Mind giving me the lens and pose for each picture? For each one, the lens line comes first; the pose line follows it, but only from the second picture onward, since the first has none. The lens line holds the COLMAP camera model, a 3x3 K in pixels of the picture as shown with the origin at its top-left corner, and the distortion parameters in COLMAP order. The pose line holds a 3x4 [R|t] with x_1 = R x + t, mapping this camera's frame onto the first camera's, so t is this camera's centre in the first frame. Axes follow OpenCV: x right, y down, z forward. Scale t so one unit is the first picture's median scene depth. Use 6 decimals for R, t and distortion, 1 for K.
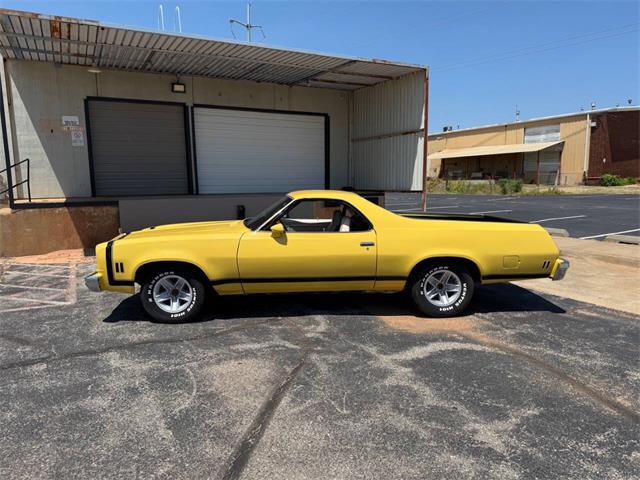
lens RADIAL K [[449.0, 0, 314.8], [0, 449.0, 242.4], [0, 0, 1]] dist [0.049058, -0.058717]
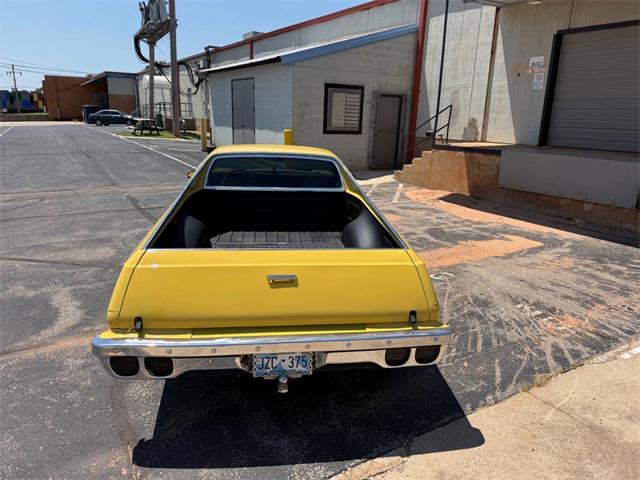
lens RADIAL K [[452.9, 0, 322.4], [0, 452.9, 238.8], [0, 0, 1]] dist [0.052019, -0.079181]
pose [[0.068902, 0.275768, -0.958751, 0.949851], [-0.166182, 0.950781, 0.261533, -0.205033], [0.983685, 0.141307, 0.111339, 1.115208]]
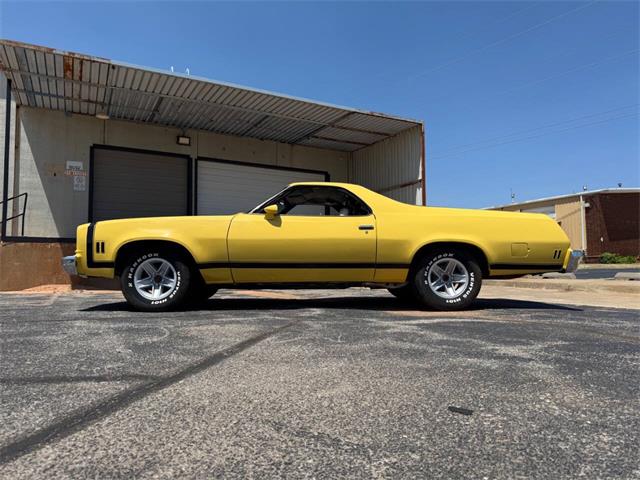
lens RADIAL K [[449.1, 0, 318.5], [0, 449.1, 239.8], [0, 0, 1]] dist [0.054595, -0.073698]
pose [[0.999956, 0.008720, 0.003418, 0.012612], [-0.007849, 0.979336, -0.202087, 0.207102], [-0.005110, 0.202051, 0.979362, 0.075867]]
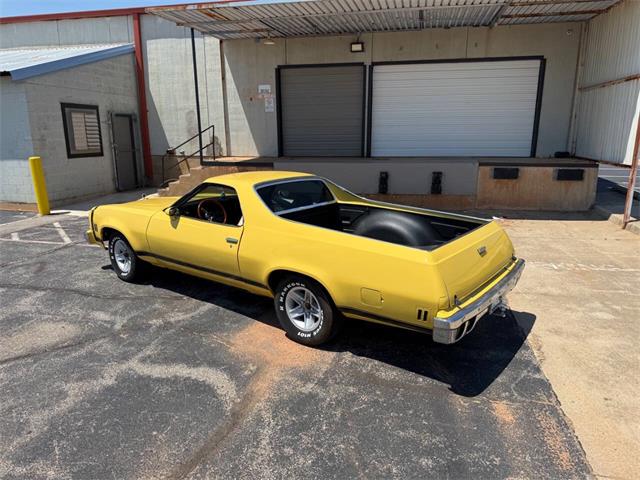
lens RADIAL K [[448.7, 0, 316.3], [0, 448.7, 238.4], [0, 0, 1]] dist [0.051972, -0.068348]
pose [[0.761801, 0.157199, -0.628449, 0.761725], [-0.092080, 0.986537, 0.135152, -0.129774], [0.641234, -0.045092, 0.766020, 0.394729]]
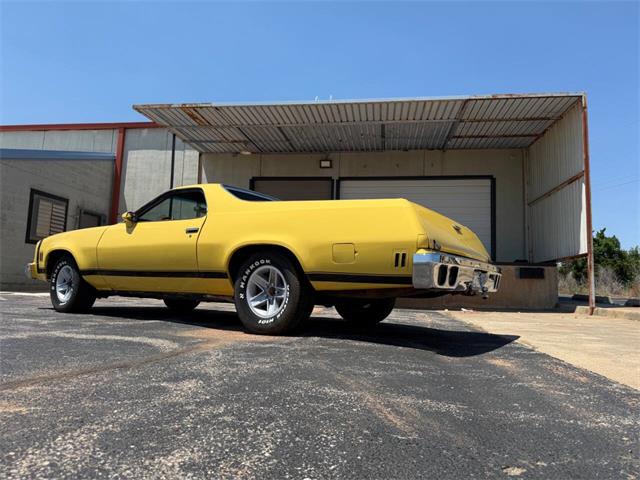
lens RADIAL K [[445.0, 0, 315.5], [0, 445.0, 242.1], [0, 0, 1]] dist [0.109772, -0.172065]
pose [[0.805150, -0.022941, -0.592628, 0.744351], [-0.123118, 0.971018, -0.204857, 0.155833], [0.580152, 0.237904, 0.778990, 0.461230]]
